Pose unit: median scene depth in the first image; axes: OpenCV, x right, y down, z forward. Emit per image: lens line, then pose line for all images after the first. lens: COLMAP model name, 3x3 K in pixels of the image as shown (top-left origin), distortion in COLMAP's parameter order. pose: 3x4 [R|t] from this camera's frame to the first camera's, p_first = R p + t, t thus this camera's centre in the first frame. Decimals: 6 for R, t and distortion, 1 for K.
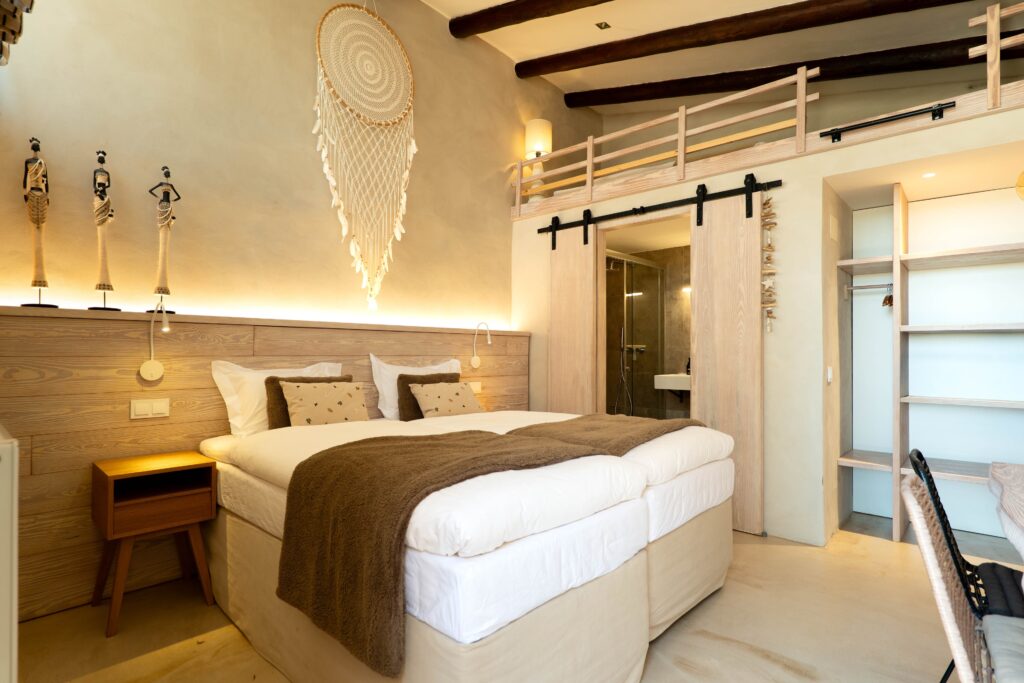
lens RADIAL K [[525.3, 0, 509.5], [0, 525.3, 346.1], [0, 0, 1]] dist [0.002501, 0.000091]
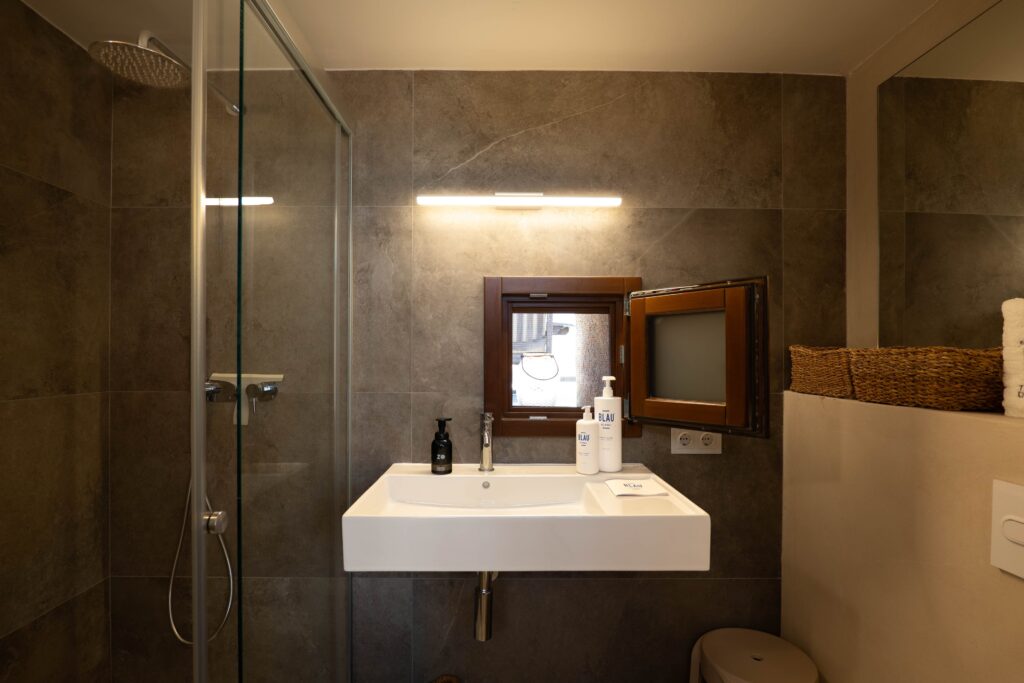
lens RADIAL K [[499.8, 0, 502.5], [0, 499.8, 357.7], [0, 0, 1]] dist [-0.027113, 0.000101]
pose [[0.729187, -0.001609, 0.684312, 0.233891], [-0.010818, 0.999845, 0.013879, -0.025437], [-0.684229, -0.017523, 0.729057, 1.063055]]
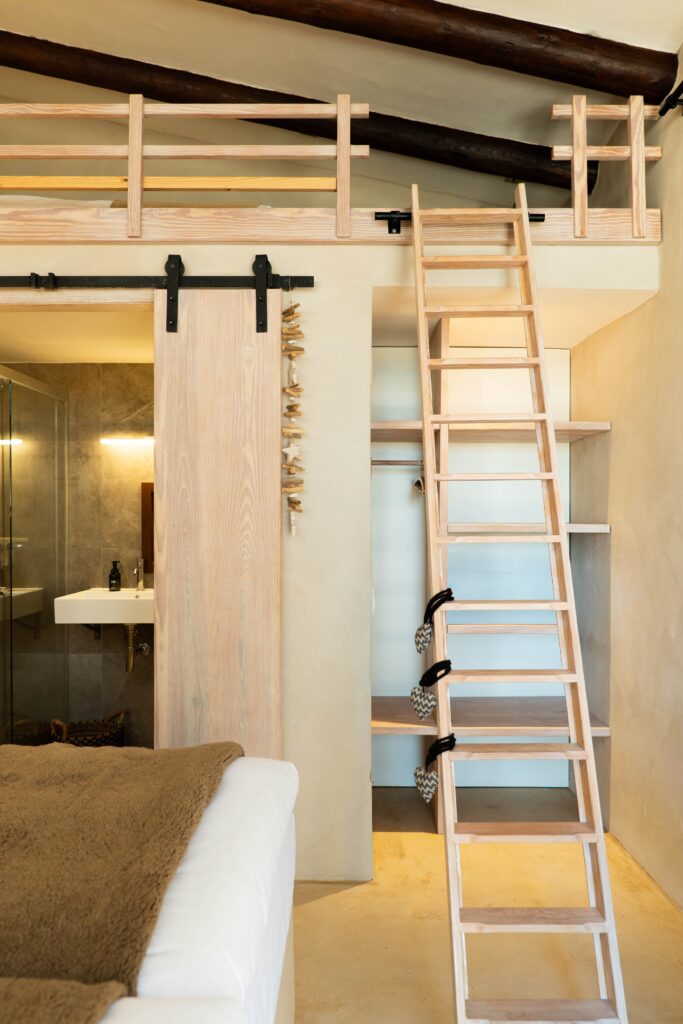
lens RADIAL K [[733.7, 0, 340.0], [0, 733.7, 519.5], [0, 0, 1]] dist [-0.004632, 0.002910]
pose [[0.740475, -0.010112, 0.672008, -0.013077], [-0.007805, 0.999690, 0.023642, -0.061553], [-0.672039, -0.022751, 0.740166, 0.349464]]
